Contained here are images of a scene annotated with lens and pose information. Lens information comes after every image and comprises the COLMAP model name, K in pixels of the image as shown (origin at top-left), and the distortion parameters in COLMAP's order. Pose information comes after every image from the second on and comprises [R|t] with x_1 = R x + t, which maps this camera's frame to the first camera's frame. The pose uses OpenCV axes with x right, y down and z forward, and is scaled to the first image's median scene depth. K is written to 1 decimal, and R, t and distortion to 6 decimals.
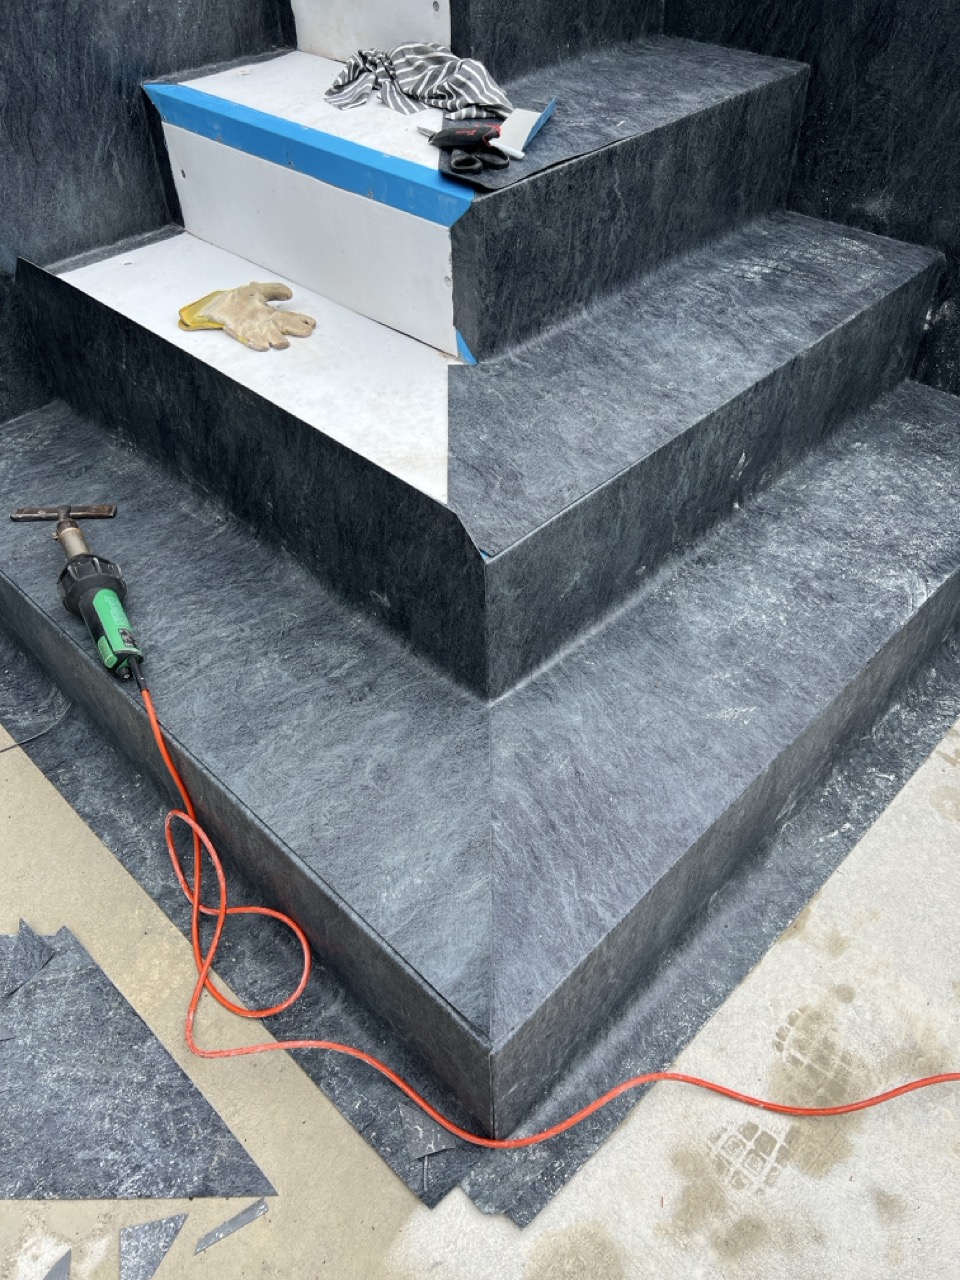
lens RADIAL K [[958.6, 0, 476.7], [0, 958.6, 635.6], [0, 0, 1]] dist [0.059200, -0.065841]
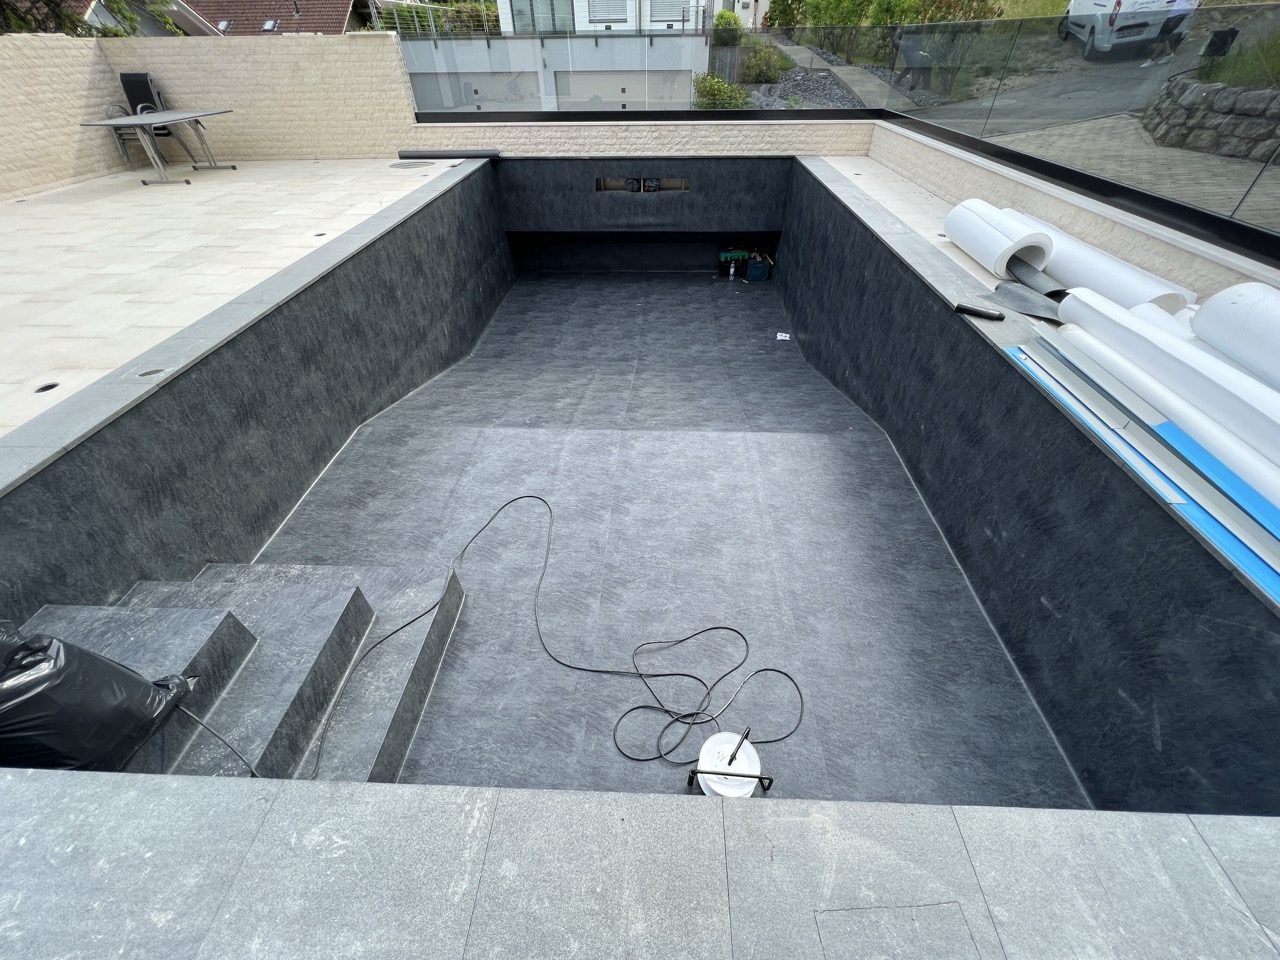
lens RADIAL K [[513.0, 0, 643.5], [0, 513.0, 485.9], [0, 0, 1]] dist [-0.001908, 0.000431]
pose [[-0.676782, -0.461541, 0.573538, -1.510039], [0.527189, 0.239935, 0.815171, -1.058658], [-0.513846, 0.854056, 0.080936, -0.187209]]
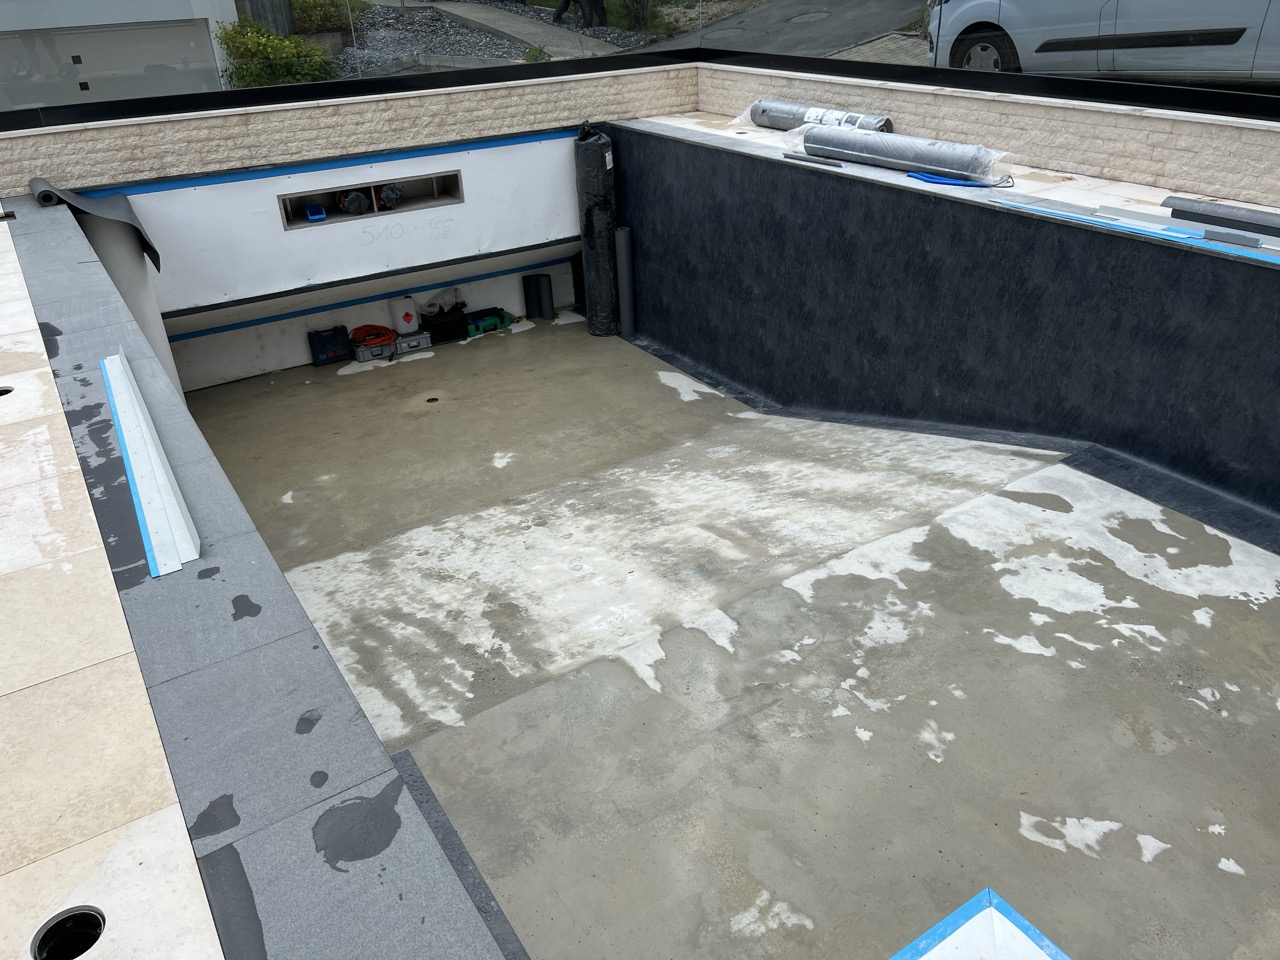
lens RADIAL K [[958.6, 0, 648.0], [0, 958.6, 473.0], [0, 0, 1]] dist [0.059200, -0.065841]
pose [[-0.976537, -0.051183, 0.209177, 0.302261], [0.183308, 0.312202, 0.932163, -1.828339], [-0.113017, 0.948636, -0.295495, 0.512171]]
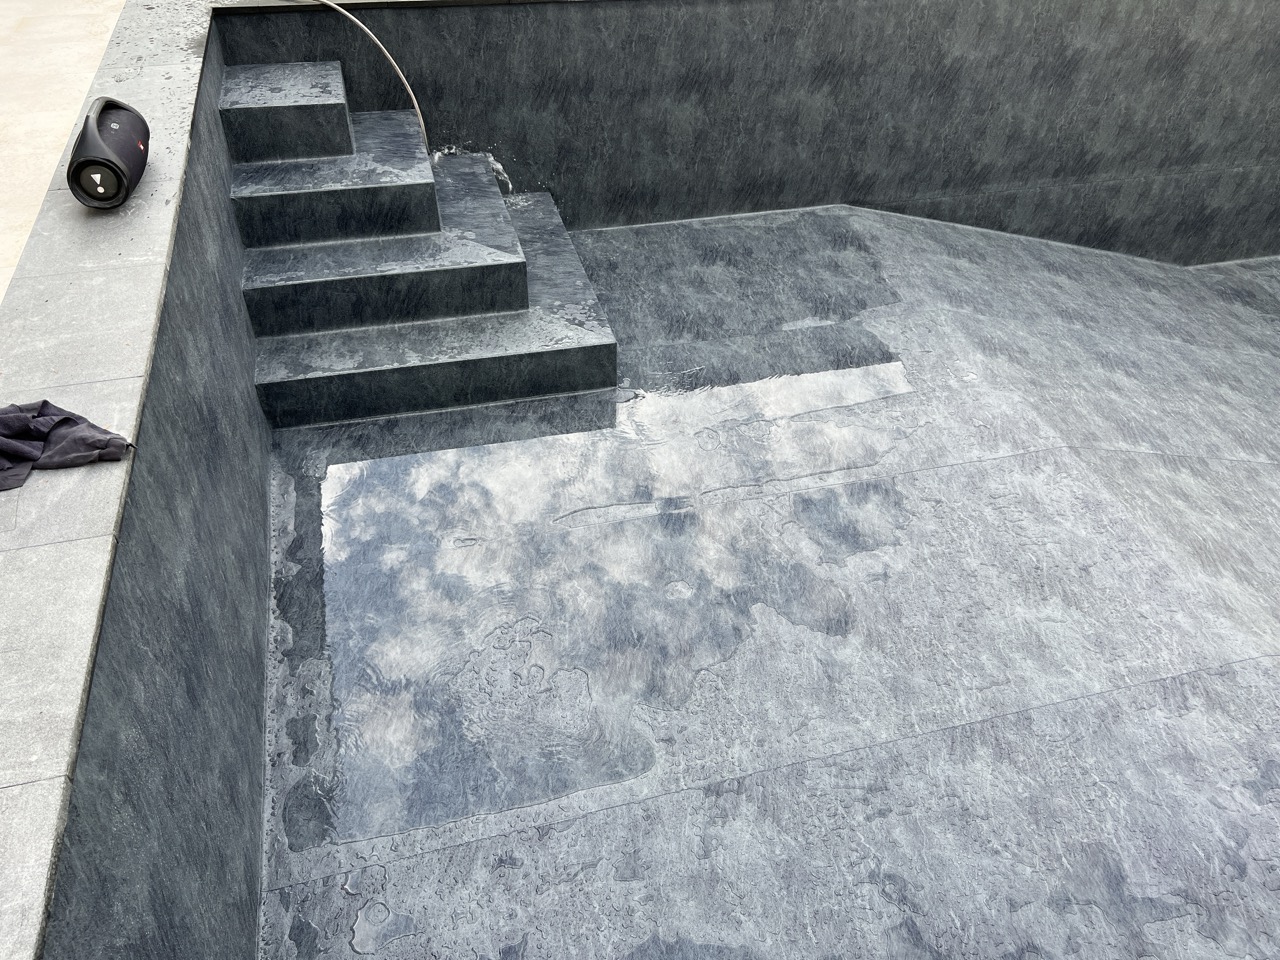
lens RADIAL K [[958.6, 0, 647.4], [0, 958.6, 475.7], [0, 0, 1]] dist [0.059200, -0.065841]
pose [[0.495792, -0.542027, 0.678526, -2.068531], [0.565360, 0.794523, 0.221587, 0.018103], [-0.659211, 0.273750, 0.700358, -1.282141]]
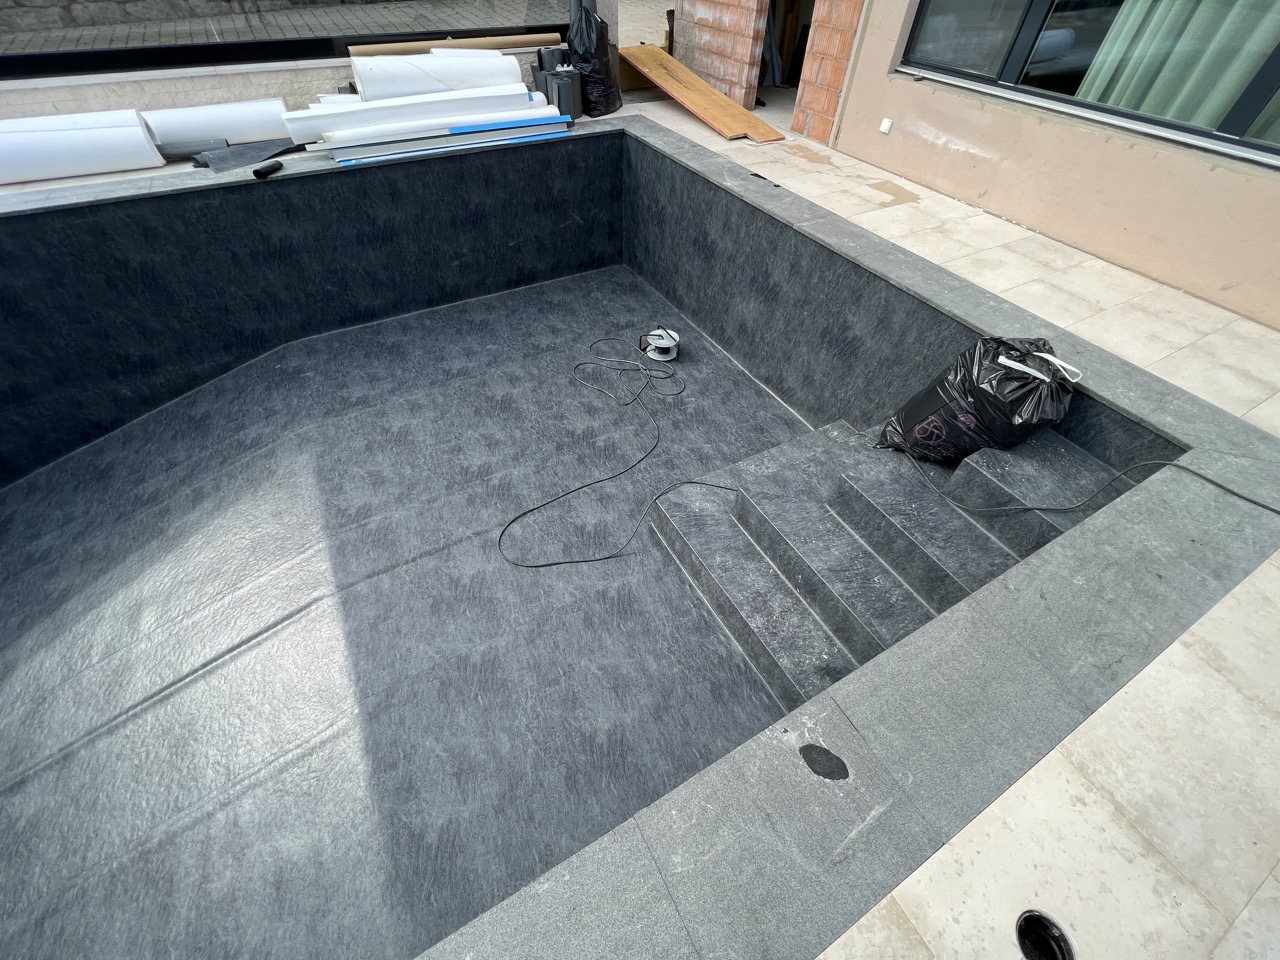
lens RADIAL K [[513.0, 0, 641.7], [0, 513.0, 484.7], [0, 0, 1]] dist [-0.001908, 0.000431]
pose [[-0.275413, 0.729514, -0.626065, 1.256790], [-0.676117, 0.315965, 0.665606, -1.055496], [0.683383, 0.606610, 0.406216, -0.242561]]
